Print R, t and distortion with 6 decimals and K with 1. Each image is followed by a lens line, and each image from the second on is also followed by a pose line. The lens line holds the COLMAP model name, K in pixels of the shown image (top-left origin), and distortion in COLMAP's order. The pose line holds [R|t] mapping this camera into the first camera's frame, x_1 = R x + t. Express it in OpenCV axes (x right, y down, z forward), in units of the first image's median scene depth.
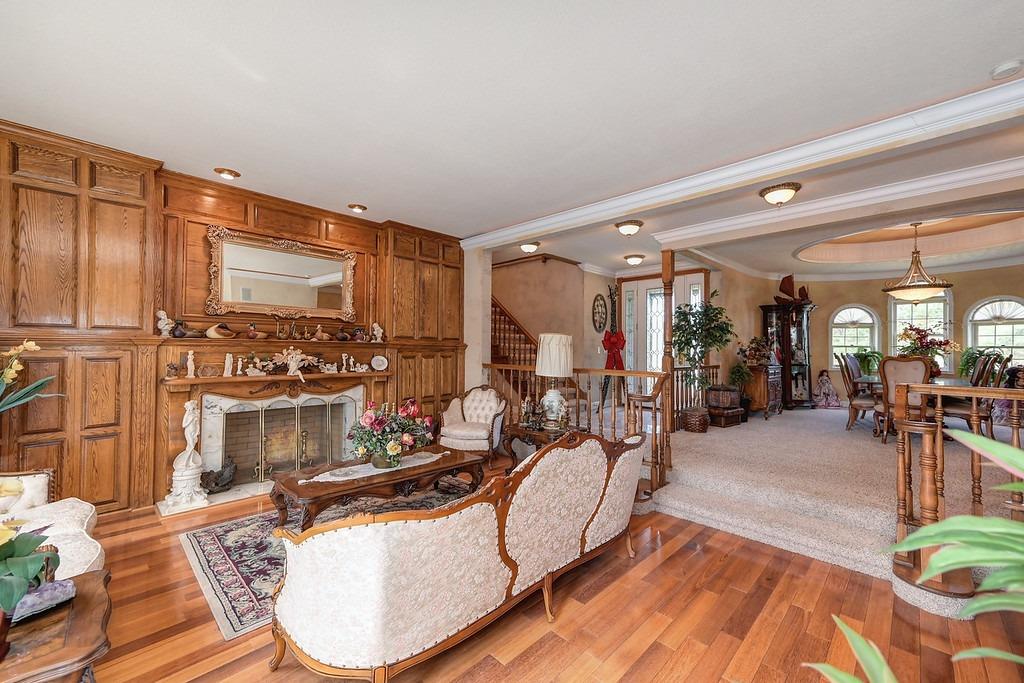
lens RADIAL K [[416.4, 0, 512.0], [0, 416.4, 341.5], [0, 0, 1]] dist [0.024003, 0.000533]
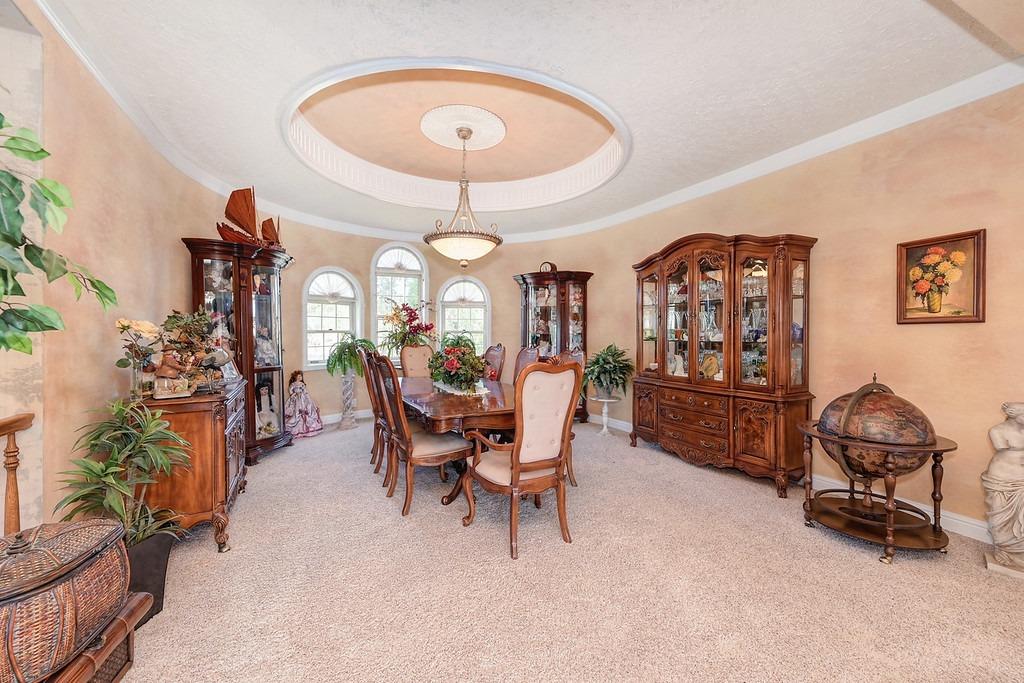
lens RADIAL K [[416.4, 0, 512.0], [0, 416.4, 341.5], [0, 0, 1]] dist [0.024003, 0.000533]
pose [[0.331902, -0.032969, 0.942738, 0.161327], [-0.014546, 0.999091, 0.040061, -0.001807], [-0.943202, -0.027009, 0.331121, 0.296858]]
